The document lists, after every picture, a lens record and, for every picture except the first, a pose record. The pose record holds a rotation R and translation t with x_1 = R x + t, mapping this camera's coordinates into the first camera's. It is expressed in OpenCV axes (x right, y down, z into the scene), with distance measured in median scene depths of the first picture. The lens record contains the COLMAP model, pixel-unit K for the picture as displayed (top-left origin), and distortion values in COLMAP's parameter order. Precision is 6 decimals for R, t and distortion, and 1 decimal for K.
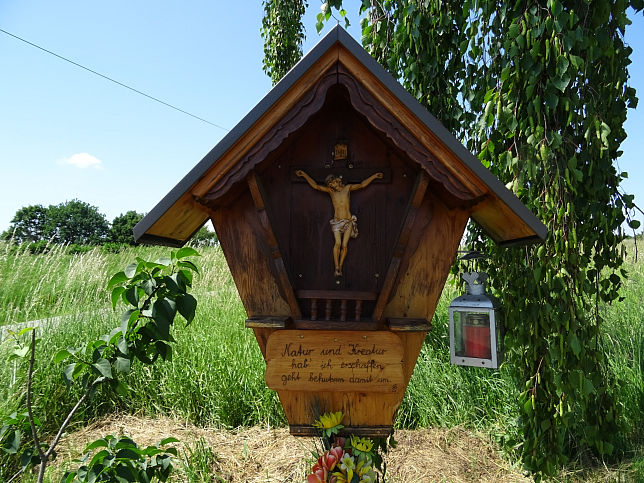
lens RADIAL K [[490.0, 0, 321.6], [0, 490.0, 232.1], [0, 0, 1]] dist [0.001279, 0.000604]
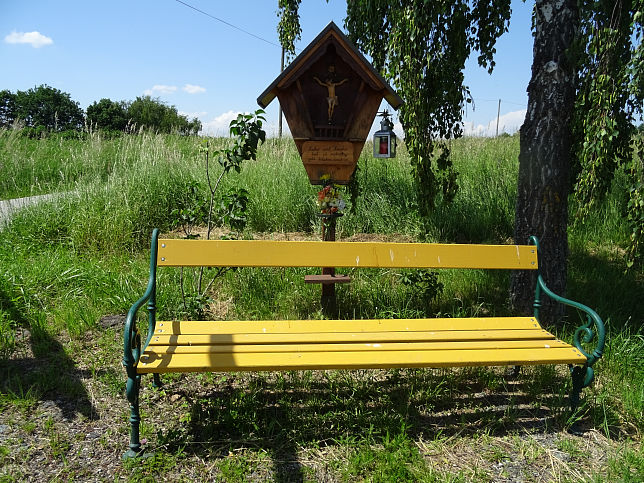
lens RADIAL K [[493.8, 0, 322.0], [0, 493.8, 241.5], [0, 0, 1]] dist [0.003258, 0.000360]
pose [[0.999167, 0.004653, 0.040552, -0.105504], [-0.013817, 0.973387, 0.228749, 0.111160], [-0.038408, -0.229118, 0.972641, -1.601136]]
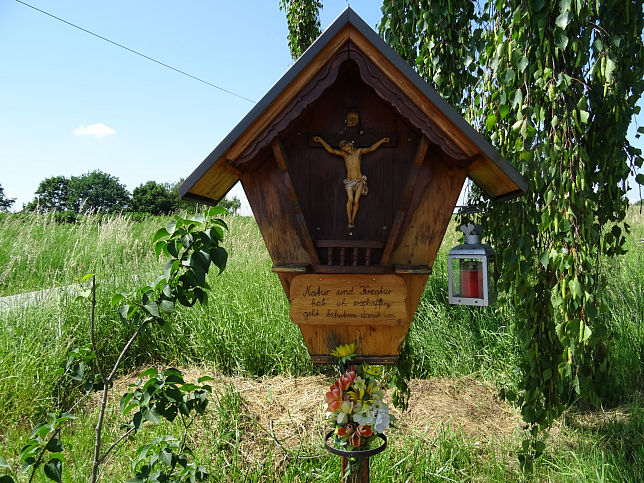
lens RADIAL K [[490.0, 0, 321.6], [0, 490.0, 232.1], [0, 0, 1]] dist [0.001279, 0.000604]
pose [[0.999287, -0.007838, -0.036922, 0.007125], [0.010210, 0.997866, 0.064495, 0.022819], [0.036337, -0.064826, 0.997235, -0.153547]]
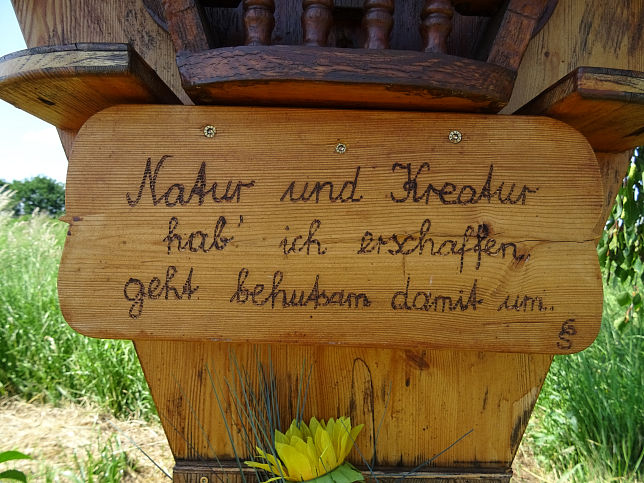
lens RADIAL K [[493.8, 0, 322.0], [0, 493.8, 241.5], [0, 0, 1]] dist [0.003258, 0.000360]
pose [[0.998568, 0.025525, 0.047007, 0.007610], [-0.027687, 0.998561, 0.045929, 0.242872], [-0.045767, -0.047165, 0.997838, 0.696057]]
